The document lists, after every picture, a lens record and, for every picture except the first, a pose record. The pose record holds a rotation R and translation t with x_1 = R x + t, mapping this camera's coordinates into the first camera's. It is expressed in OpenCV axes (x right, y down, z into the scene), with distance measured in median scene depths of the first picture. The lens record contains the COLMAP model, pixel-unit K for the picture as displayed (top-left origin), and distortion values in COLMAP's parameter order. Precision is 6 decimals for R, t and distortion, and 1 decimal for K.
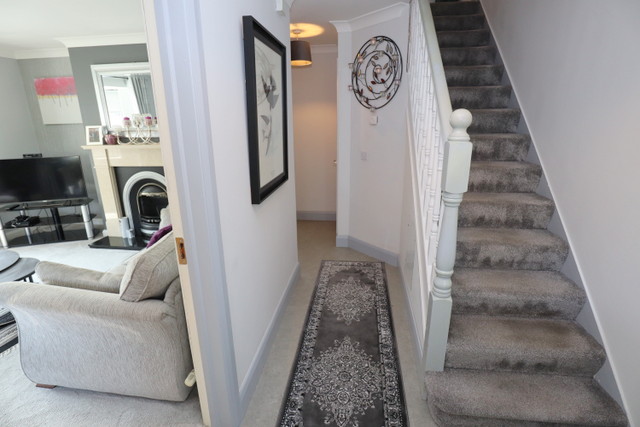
lens RADIAL K [[323.4, 0, 320.6], [0, 323.4, 216.5], [0, 0, 1]] dist [-0.045215, 0.013368]
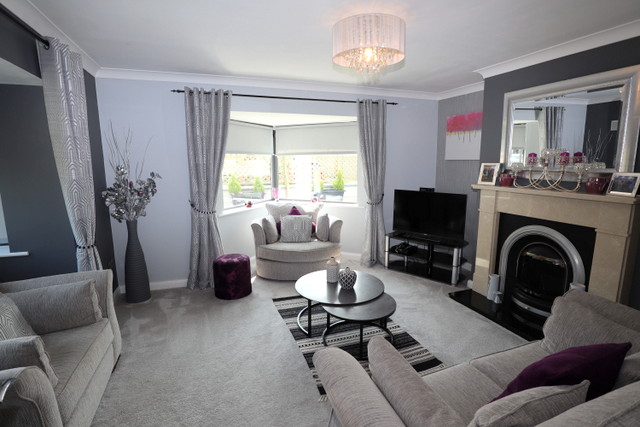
lens RADIAL K [[323.4, 0, 320.6], [0, 323.4, 216.5], [0, 0, 1]] dist [-0.045215, 0.013368]
pose [[0.464776, 0.156397, -0.871506, -0.146662], [-0.253613, 0.966551, 0.038201, -0.059631], [0.848330, 0.203270, 0.488894, 0.204746]]
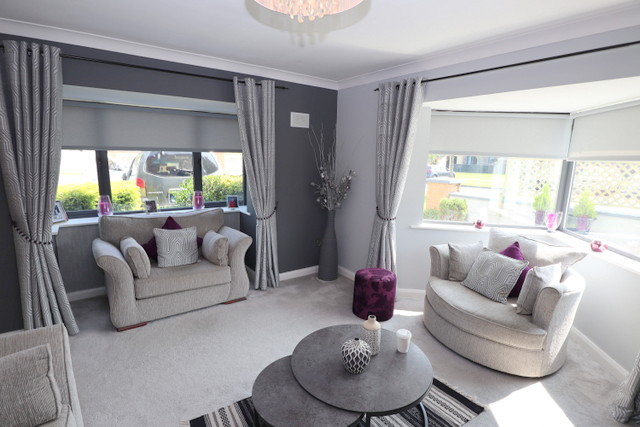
lens RADIAL K [[323.4, 0, 320.6], [0, 323.4, 216.5], [0, 0, 1]] dist [-0.045215, 0.013368]
pose [[-0.715983, 0.112381, -0.689013, -0.399659], [-0.225906, 0.896560, 0.380981, -0.242716], [0.660557, 0.428428, -0.616534, 0.787451]]
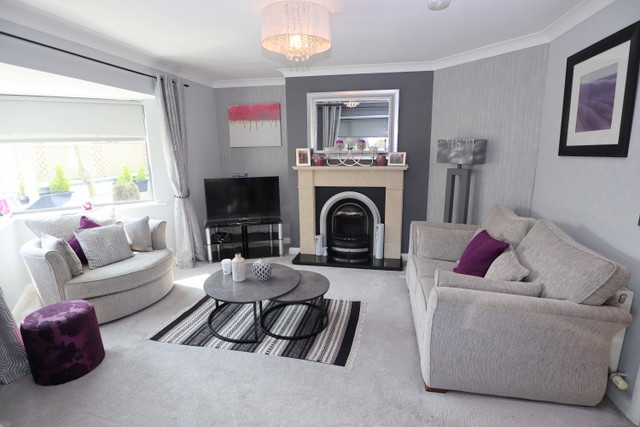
lens RADIAL K [[323.4, 0, 320.6], [0, 323.4, 216.5], [0, 0, 1]] dist [-0.045215, 0.013368]
pose [[0.997521, 0.010283, -0.069614, -0.546419], [-0.015743, 0.996801, -0.078353, 0.023581], [0.068586, 0.079255, 0.994492, -0.050677]]
